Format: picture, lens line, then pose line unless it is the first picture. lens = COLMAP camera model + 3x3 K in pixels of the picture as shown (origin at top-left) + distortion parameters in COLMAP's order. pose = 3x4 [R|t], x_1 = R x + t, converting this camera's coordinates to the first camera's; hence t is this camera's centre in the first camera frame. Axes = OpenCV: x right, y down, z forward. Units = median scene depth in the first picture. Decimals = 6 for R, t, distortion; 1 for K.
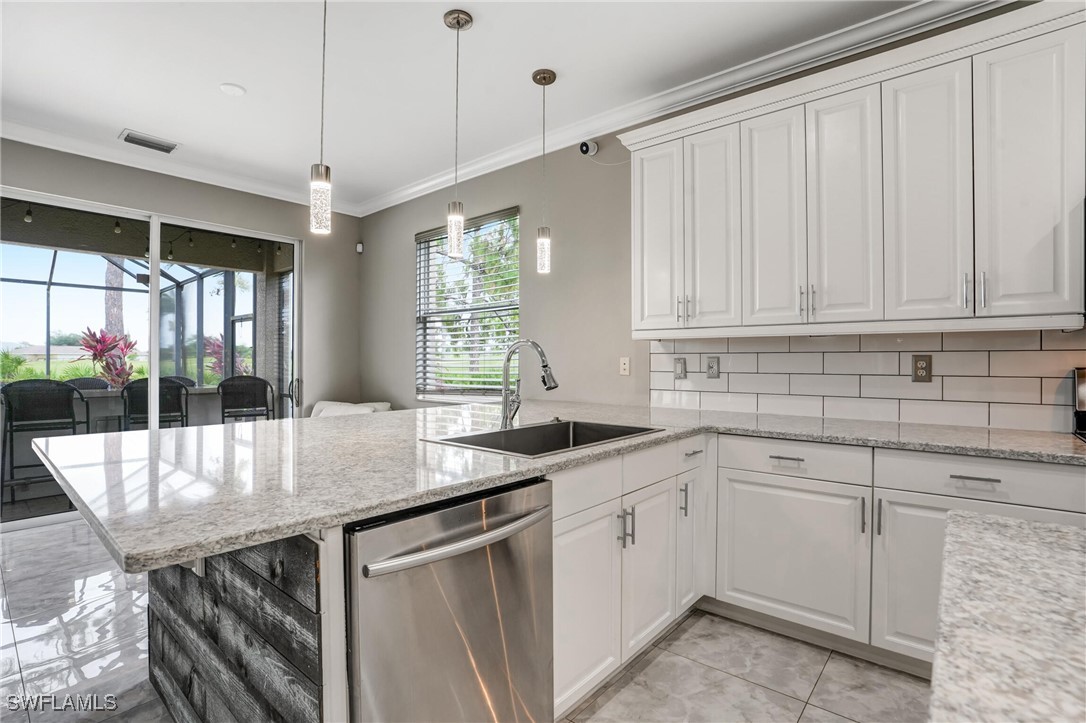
lens RADIAL K [[512.0, 0, 544.1], [0, 512.0, 360.1], [0, 0, 1]] dist [-0.070898, 0.026912]
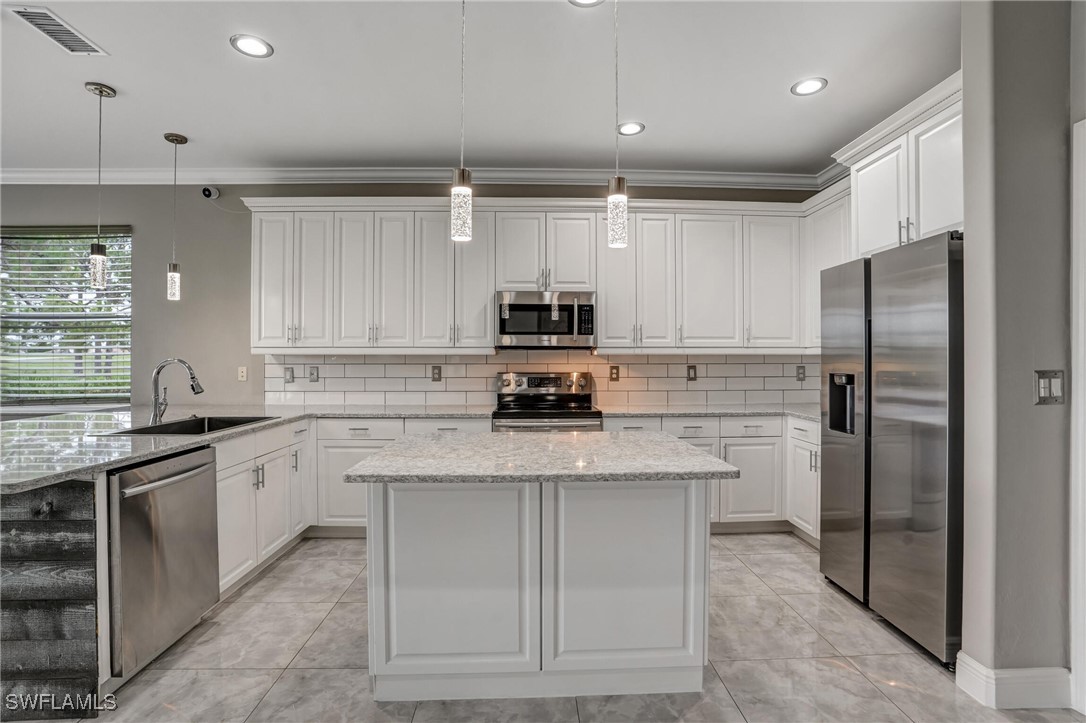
lens RADIAL K [[512.0, 0, 544.1], [0, 512.0, 360.1], [0, 0, 1]] dist [-0.070898, 0.026912]
pose [[0.736747, -0.001667, 0.676166, -0.189193], [0.000824, 0.999998, 0.001567, -0.033946], [-0.676168, -0.000597, 0.736747, -0.608085]]
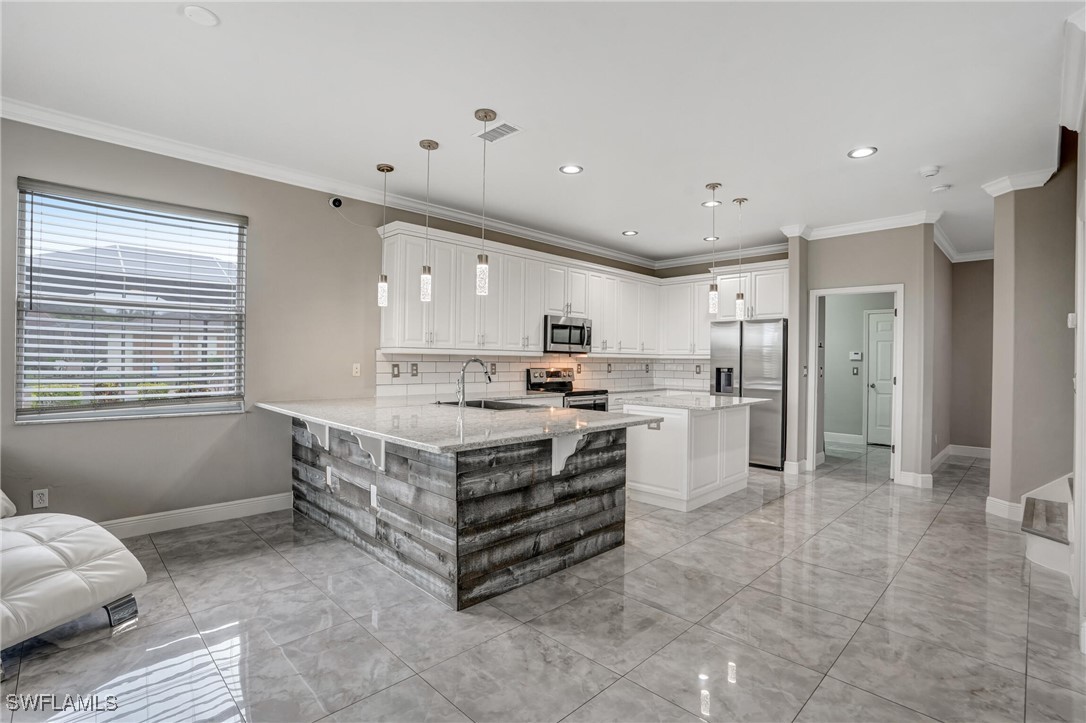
lens RADIAL K [[512.0, 0, 544.1], [0, 512.0, 360.1], [0, 0, 1]] dist [-0.070898, 0.026912]
pose [[0.086637, -0.001833, 0.996238, -1.741830], [-0.013389, 0.999906, 0.003004, -0.038092], [-0.996150, -0.013599, 0.086604, 0.531744]]
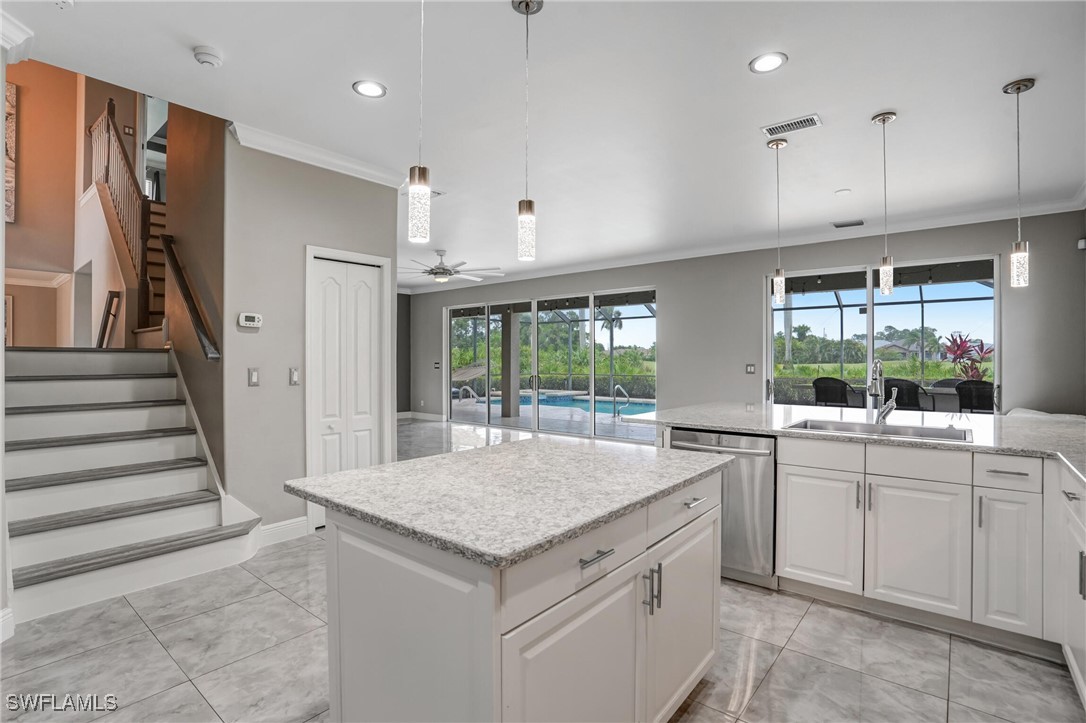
lens RADIAL K [[512.0, 0, 544.1], [0, 512.0, 360.1], [0, 0, 1]] dist [-0.070898, 0.026912]
pose [[0.016556, -0.003213, -0.999858, 1.181949], [0.002331, 0.999992, -0.003175, -0.029229], [0.999860, -0.002278, 0.016563, 0.081219]]
